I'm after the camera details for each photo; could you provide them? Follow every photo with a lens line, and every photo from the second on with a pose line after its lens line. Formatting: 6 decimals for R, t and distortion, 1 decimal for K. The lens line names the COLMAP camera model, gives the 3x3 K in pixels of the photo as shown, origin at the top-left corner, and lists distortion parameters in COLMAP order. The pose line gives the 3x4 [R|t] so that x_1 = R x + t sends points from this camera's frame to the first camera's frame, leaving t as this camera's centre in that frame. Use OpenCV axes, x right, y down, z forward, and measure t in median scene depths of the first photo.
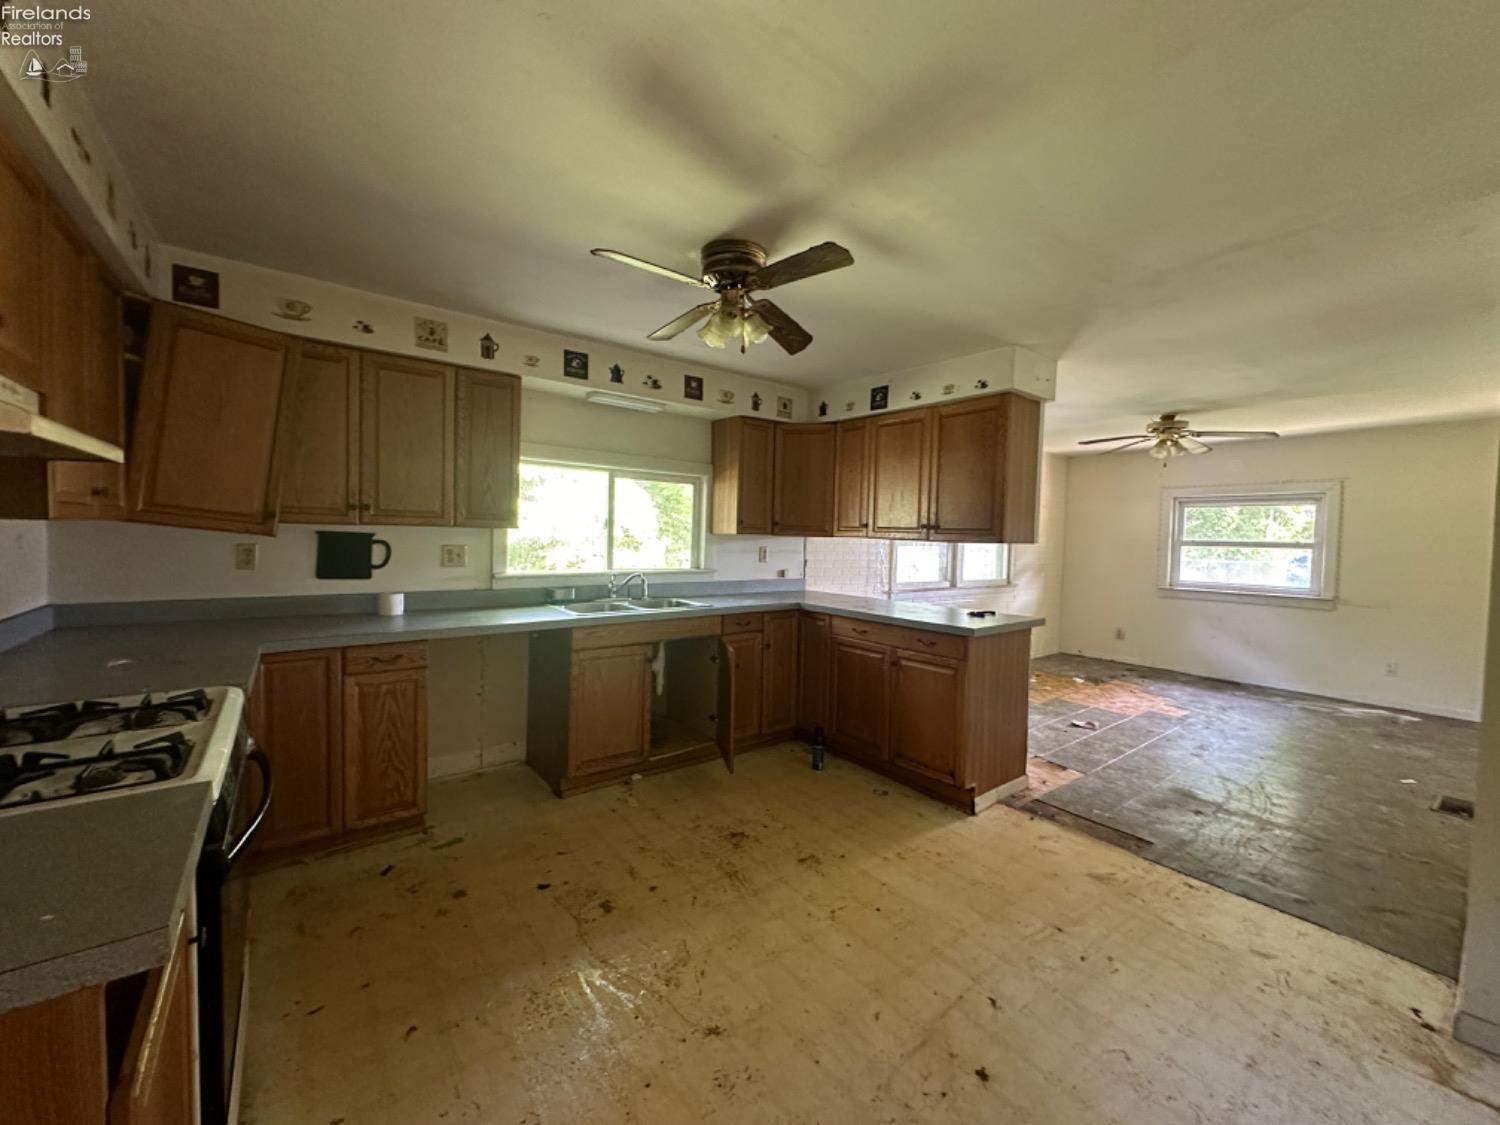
lens RADIAL K [[600.4, 0, 749.6], [0, 600.4, 559.9], [0, 0, 1]] dist [0.001472, -0.000240]
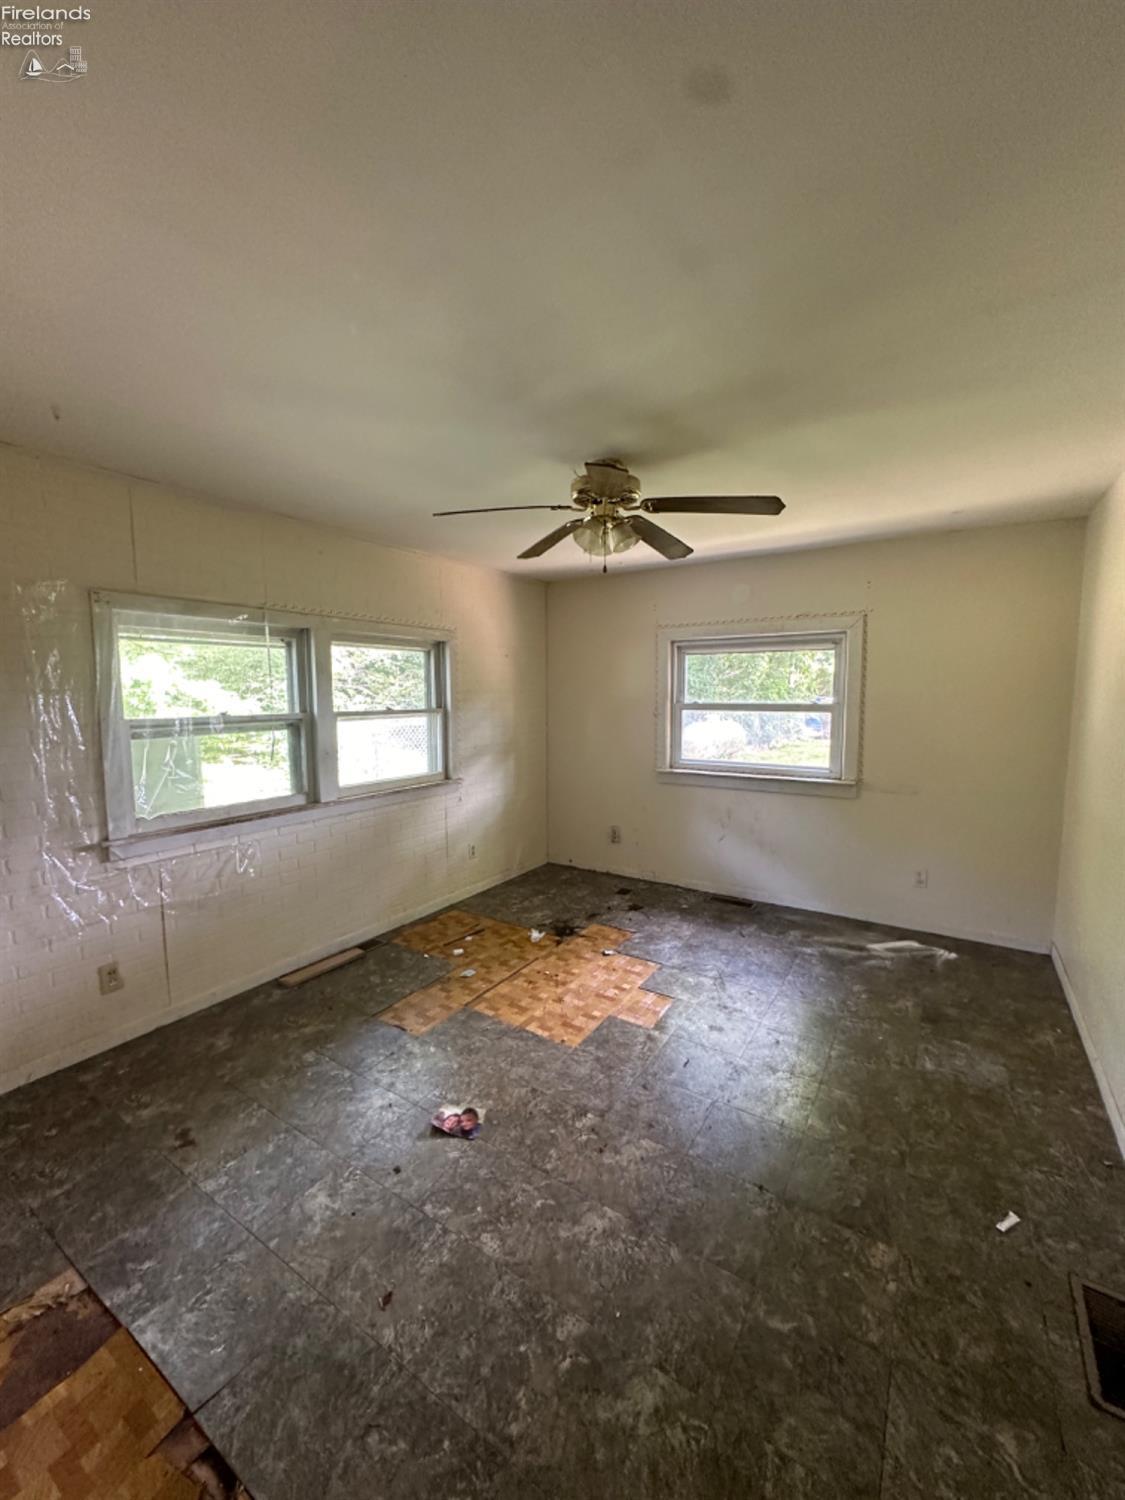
lens RADIAL K [[600.4, 0, 563.2], [0, 600.4, 748.2], [0, 0, 1]] dist [0.001472, -0.000240]
pose [[0.939852, -0.057903, 0.336639, 0.375634], [0.037650, 0.997083, 0.066388, -0.032984], [-0.339501, -0.049721, 0.939291, 0.415357]]
